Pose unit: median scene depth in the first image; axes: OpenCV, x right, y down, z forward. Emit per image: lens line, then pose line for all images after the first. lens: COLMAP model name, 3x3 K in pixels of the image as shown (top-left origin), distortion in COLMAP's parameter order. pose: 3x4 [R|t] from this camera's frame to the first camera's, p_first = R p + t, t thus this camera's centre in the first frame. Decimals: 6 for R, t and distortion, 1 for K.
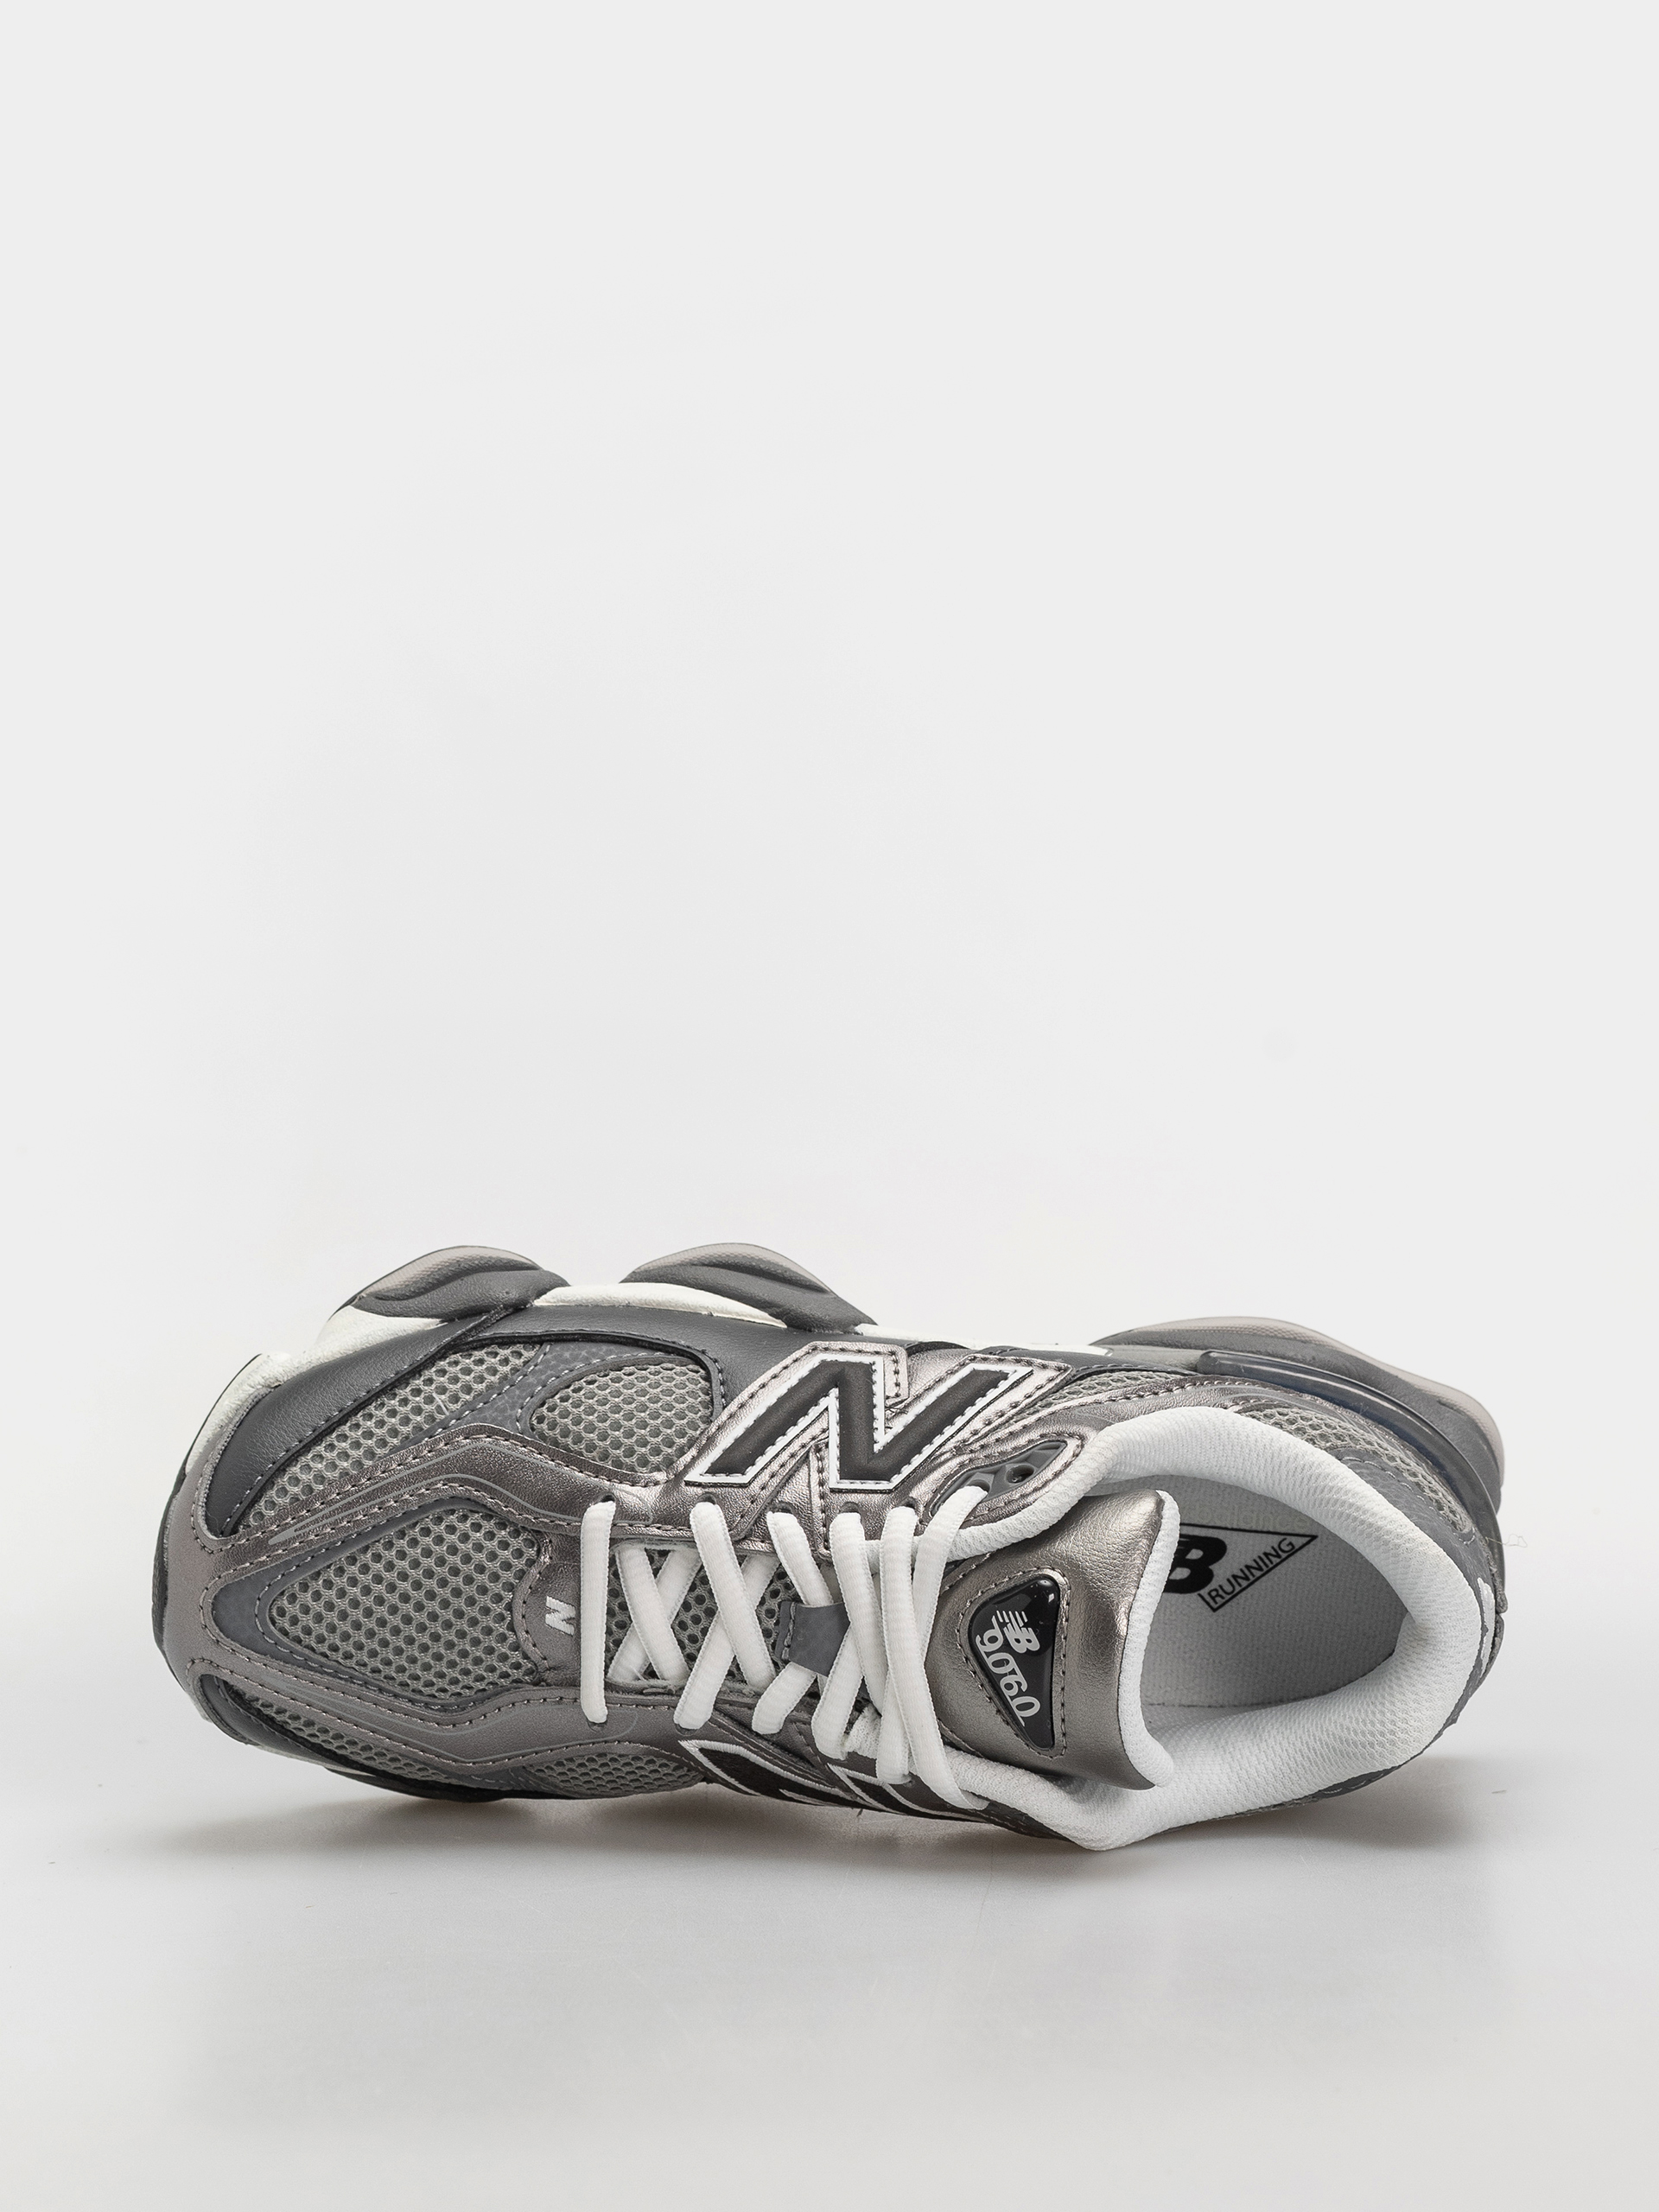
lens RADIAL K [[6599.5, 0, 829.5], [0, 6599.5, 1106.0], [0, 0, 1]] dist [0.035453, 0.197499]
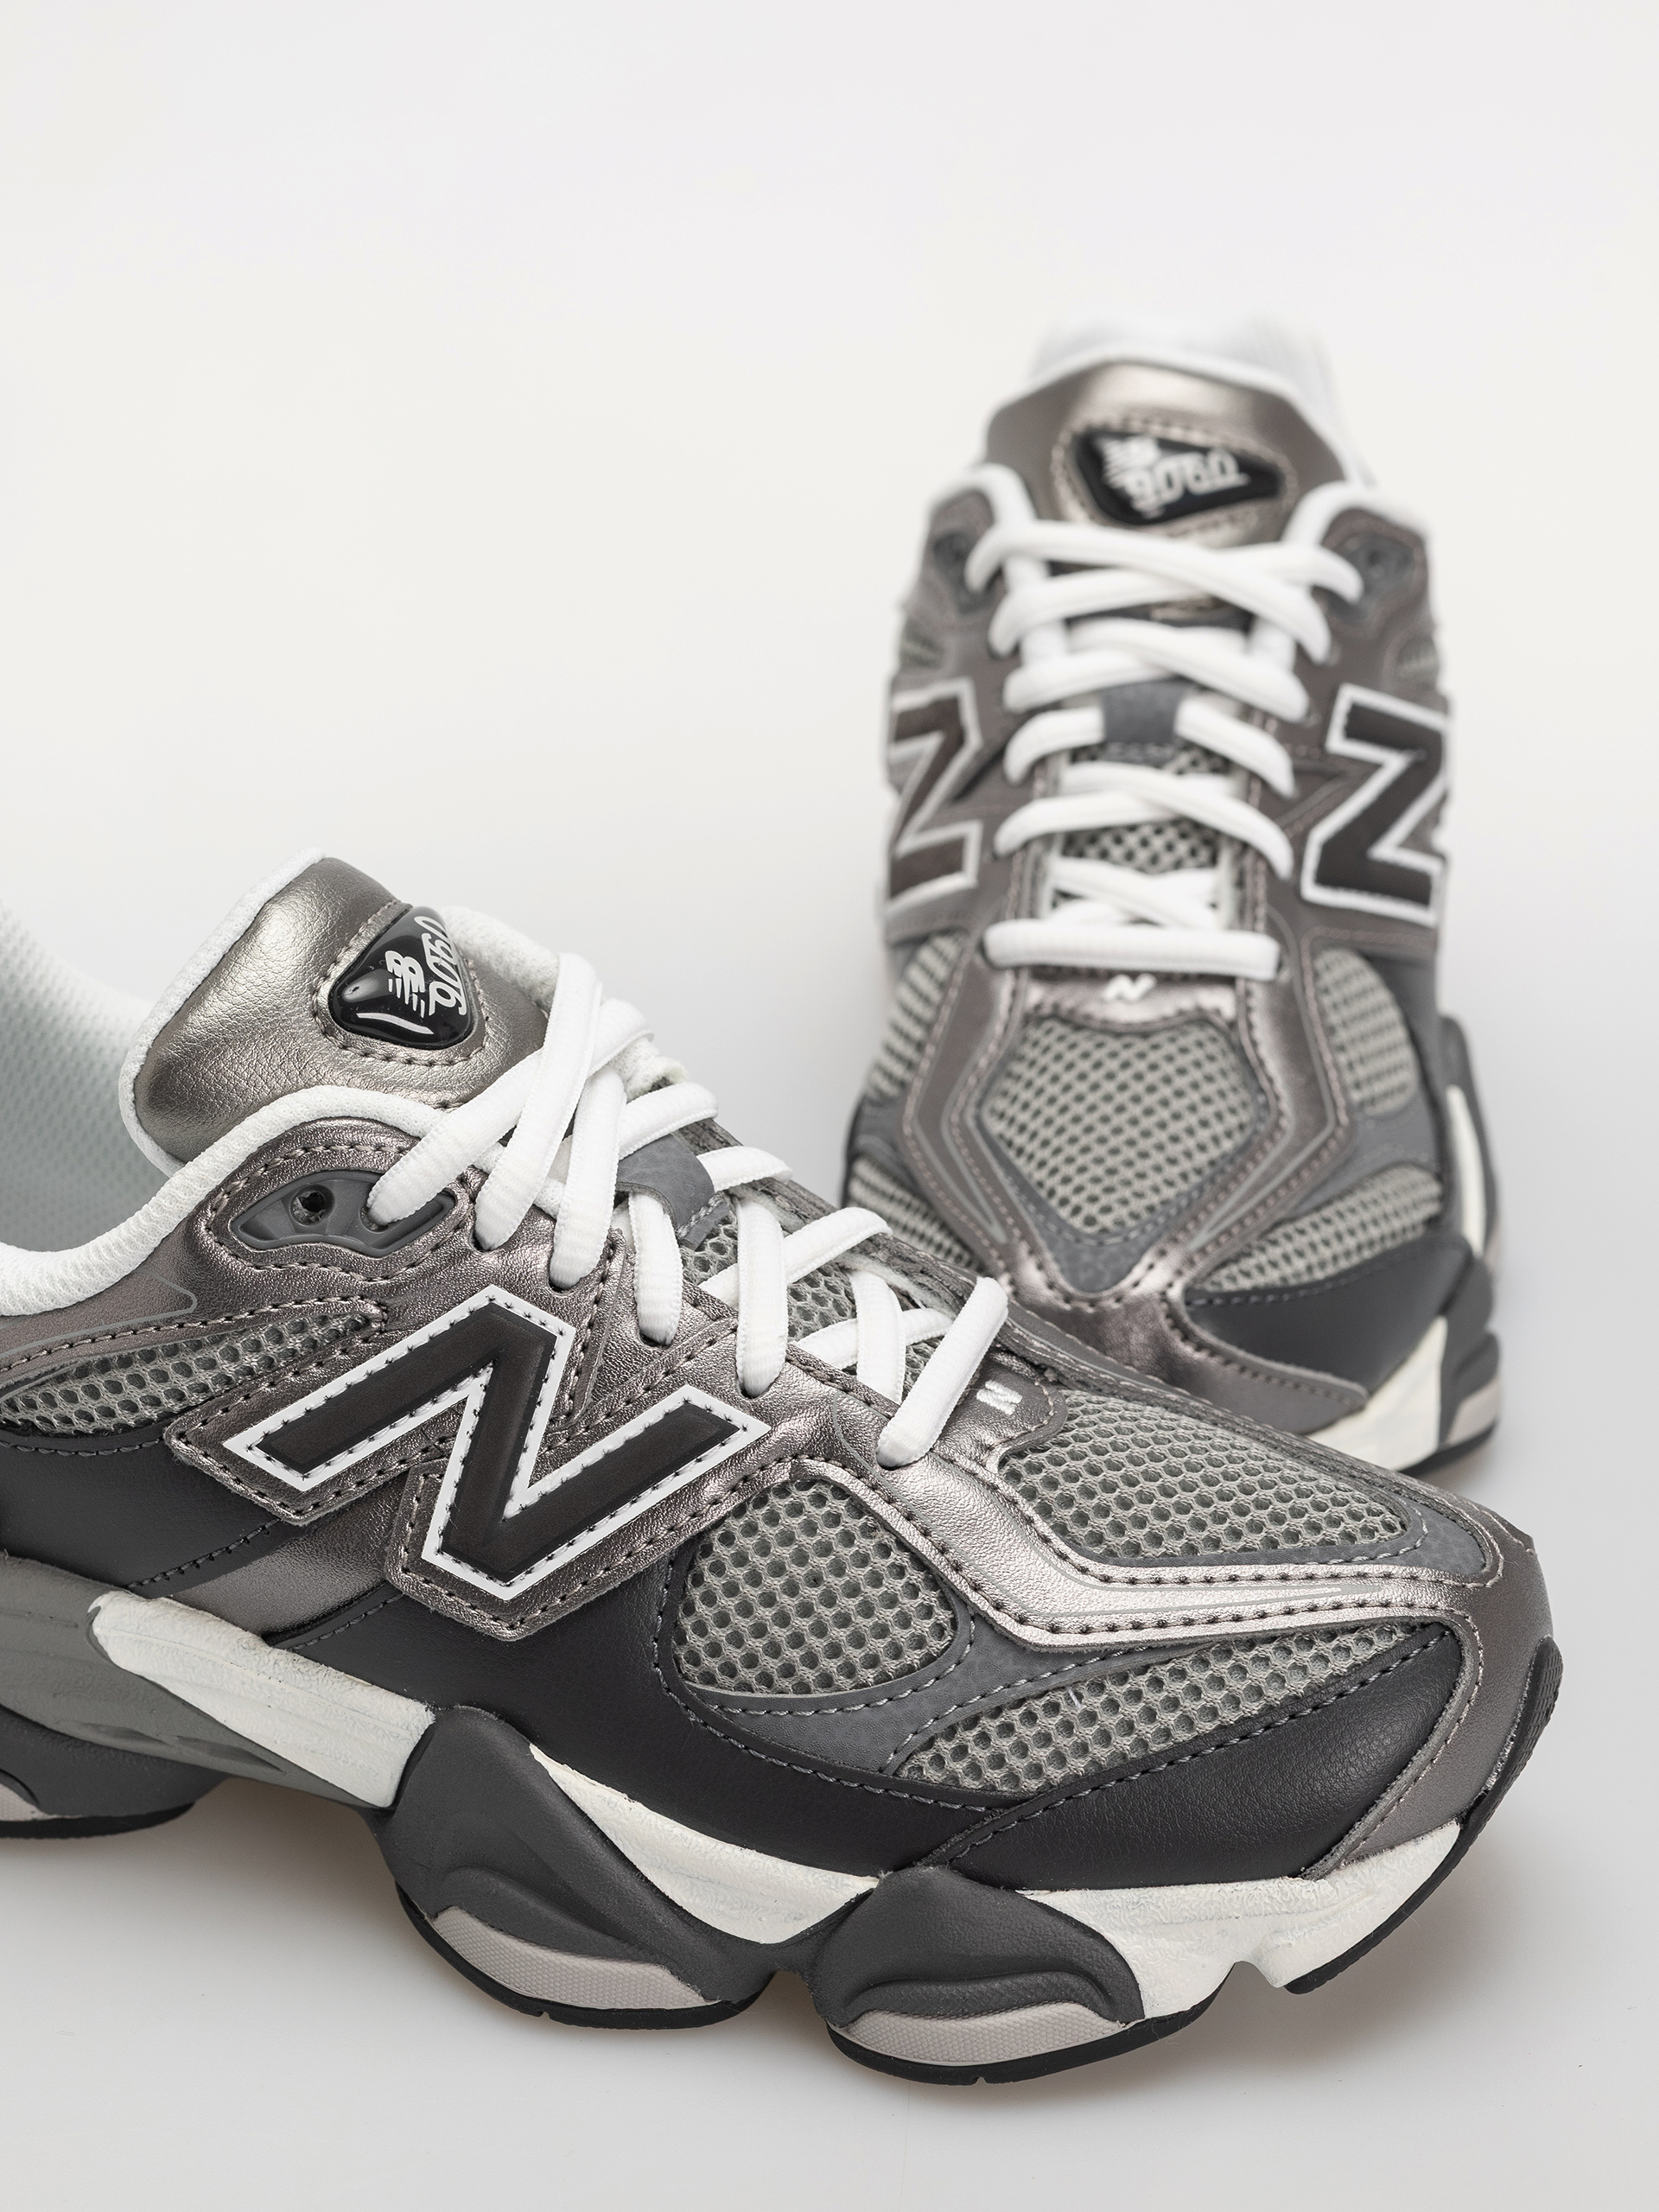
lens RADIAL K [[6599.5, 0, 829.5], [0, 6599.5, 1106.0], [0, 0, 1]] dist [0.035453, 0.197499]
pose [[-0.945585, -0.266897, 0.186108, -0.144682], [0.306928, -0.541794, 0.782467, -0.452201], [-0.108006, 0.797011, 0.594230, 0.576343]]
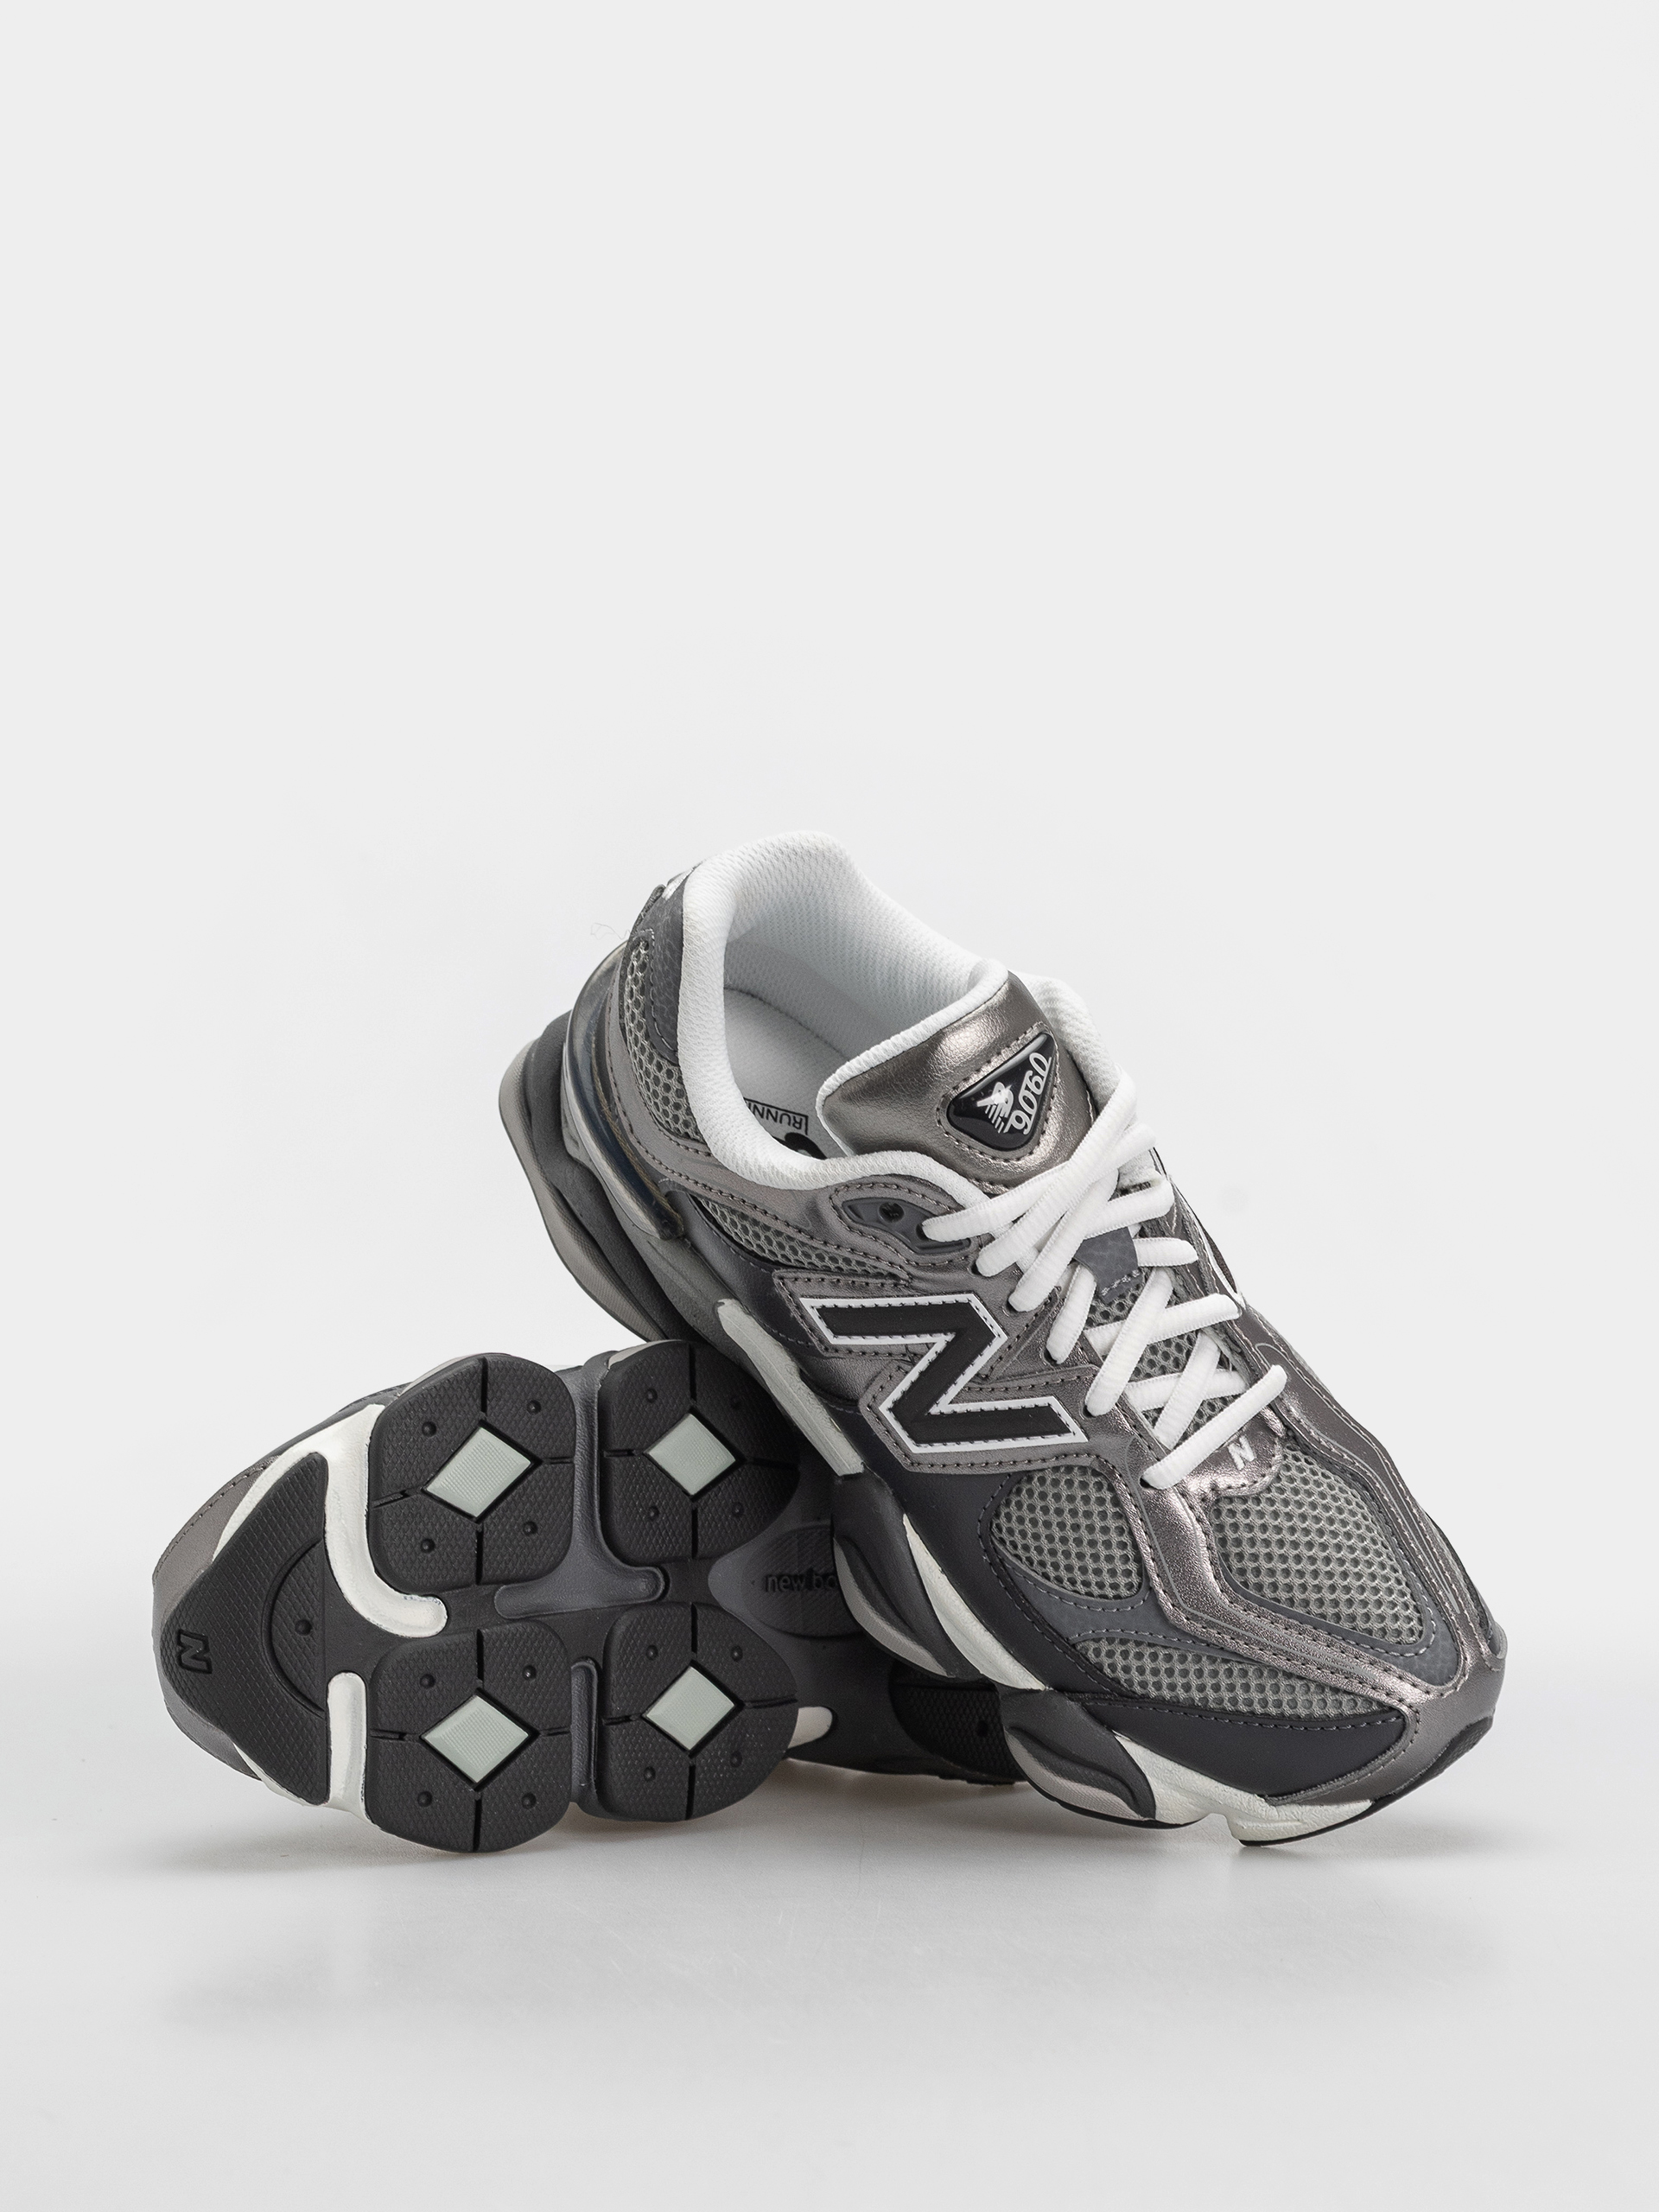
lens RADIAL K [[6599.5, 0, 829.5], [0, 6599.5, 1106.0], [0, 0, 1]] dist [0.035453, 0.197499]
pose [[-0.689380, -0.705477, 0.164492, -0.138022], [0.705975, -0.603407, 0.370808, -0.362334], [-0.162341, 0.371755, 0.914026, -0.051276]]
